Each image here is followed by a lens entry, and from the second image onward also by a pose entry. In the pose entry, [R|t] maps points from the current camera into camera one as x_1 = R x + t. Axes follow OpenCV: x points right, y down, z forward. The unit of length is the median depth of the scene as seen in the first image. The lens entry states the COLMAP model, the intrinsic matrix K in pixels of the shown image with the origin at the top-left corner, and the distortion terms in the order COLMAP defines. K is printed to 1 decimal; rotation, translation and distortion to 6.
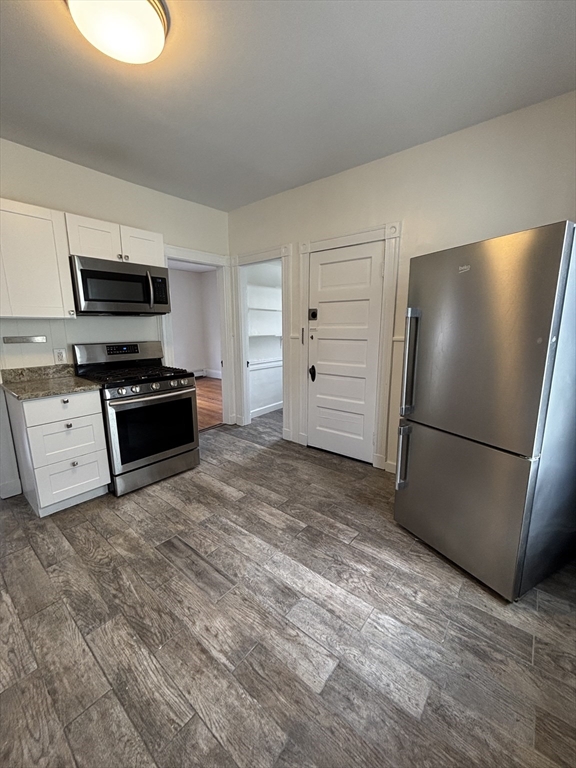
lens RADIAL K [[310.3, 0, 288.4], [0, 310.3, 382.5], [0, 0, 1]] dist [0.000980, 0.000197]
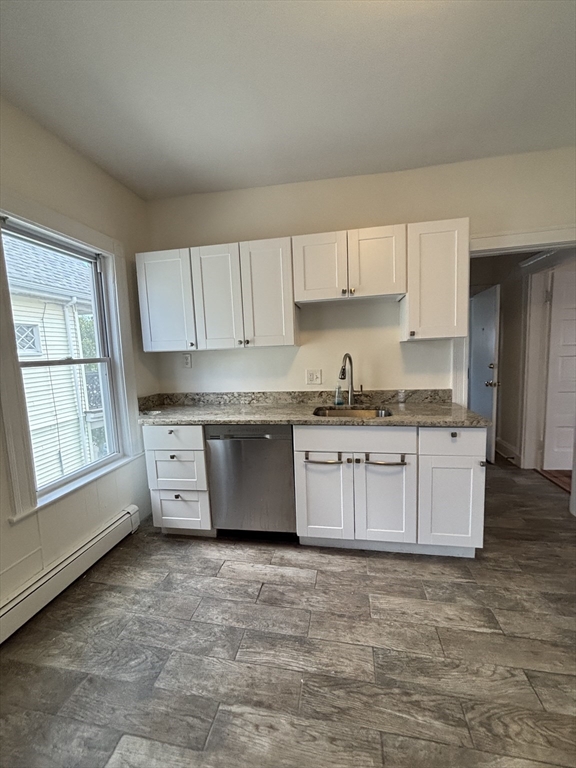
lens RADIAL K [[310.3, 0, 288.4], [0, 310.3, 382.5], [0, 0, 1]] dist [0.000980, 0.000197]
pose [[-0.875756, 0.084287, -0.475339, 0.008180], [-0.054055, 0.961327, 0.270052, -0.213918], [0.479718, 0.262194, -0.837332, 1.062502]]
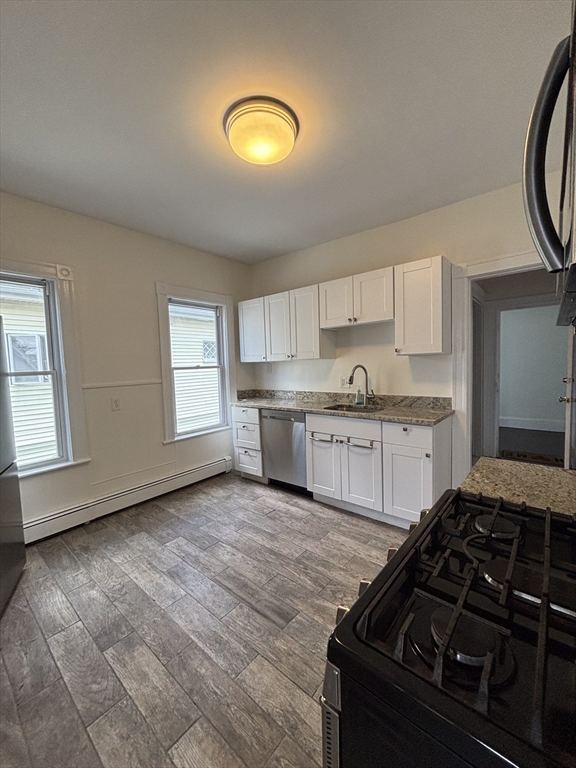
lens RADIAL K [[310.3, 0, 288.4], [0, 310.3, 382.5], [0, 0, 1]] dist [0.000980, 0.000197]
pose [[-0.999433, 0.030567, 0.014099, -0.429746], [0.033134, 0.967177, 0.251935, -0.332819], [-0.005936, 0.252260, -0.967641, 1.686308]]
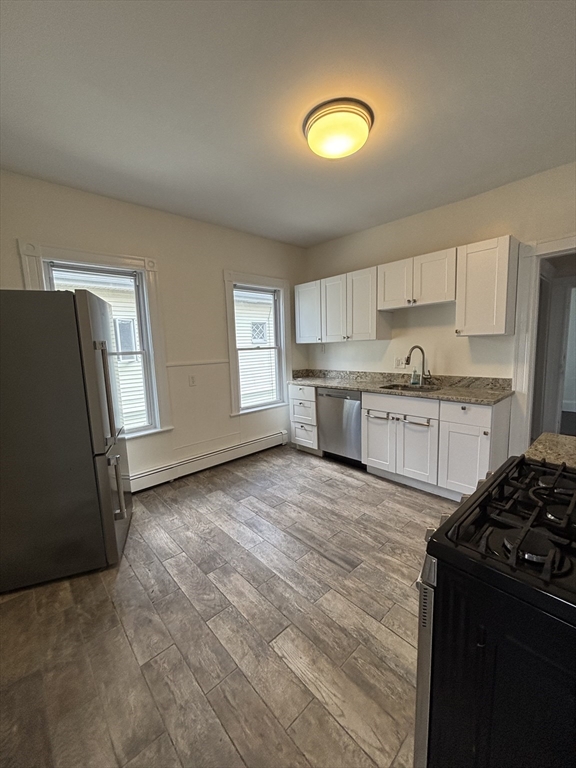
lens RADIAL K [[310.3, 0, 288.4], [0, 310.3, 382.5], [0, 0, 1]] dist [0.000980, 0.000197]
pose [[-0.989678, 0.014294, 0.142597, -0.339408], [0.057852, 0.950186, 0.306267, -0.363274], [-0.131116, 0.311355, -0.941205, 1.808140]]
